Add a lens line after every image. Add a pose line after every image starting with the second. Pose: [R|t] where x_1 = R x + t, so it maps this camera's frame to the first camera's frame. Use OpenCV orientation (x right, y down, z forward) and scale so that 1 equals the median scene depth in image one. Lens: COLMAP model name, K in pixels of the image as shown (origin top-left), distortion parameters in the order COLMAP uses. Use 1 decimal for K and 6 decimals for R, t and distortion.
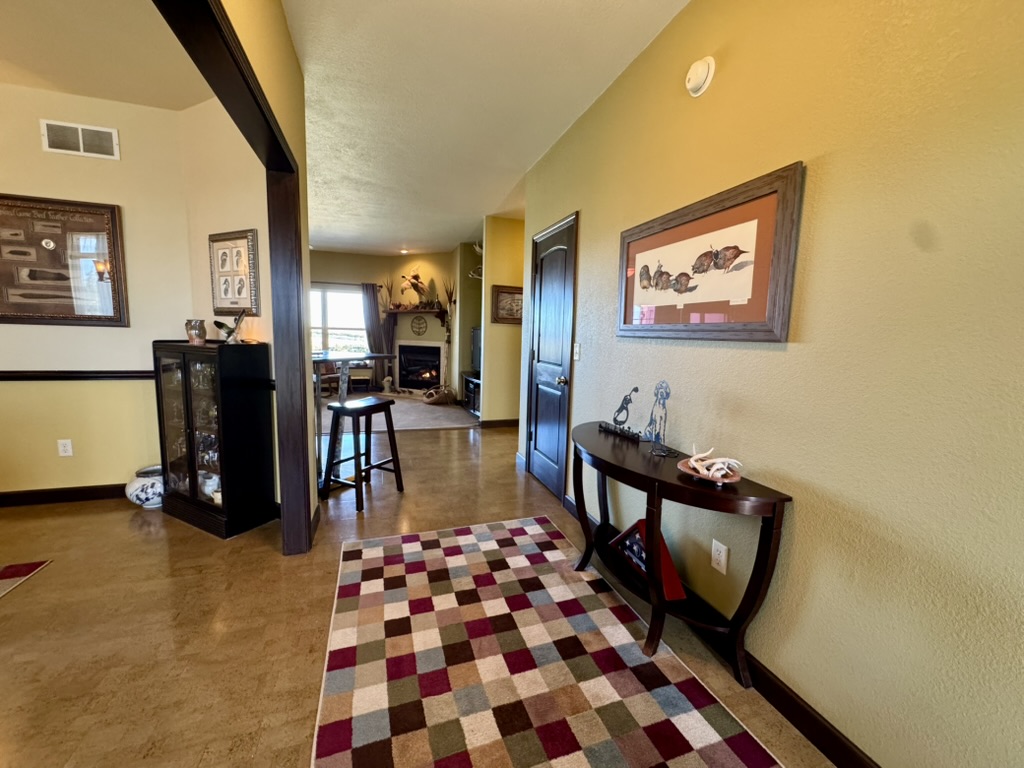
lens RADIAL K [[408.6, 0, 506.7], [0, 408.6, 382.9], [0, 0, 1]] dist [-0.001419, -0.000099]
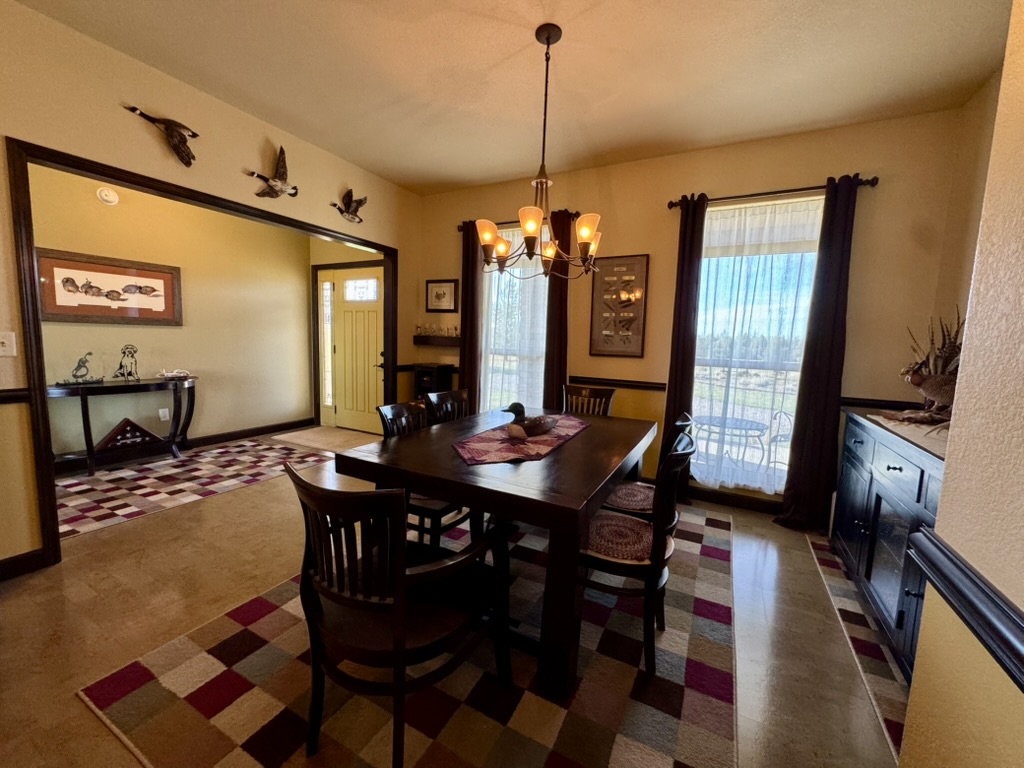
lens RADIAL K [[408.6, 0, 510.2], [0, 408.6, 377.7], [0, 0, 1]] dist [-0.001419, -0.000099]
pose [[-0.694074, -0.124079, 0.709130, -2.382530], [0.031201, 0.978925, 0.201824, -0.195934], [-0.719227, 0.162206, -0.675575, 1.030496]]
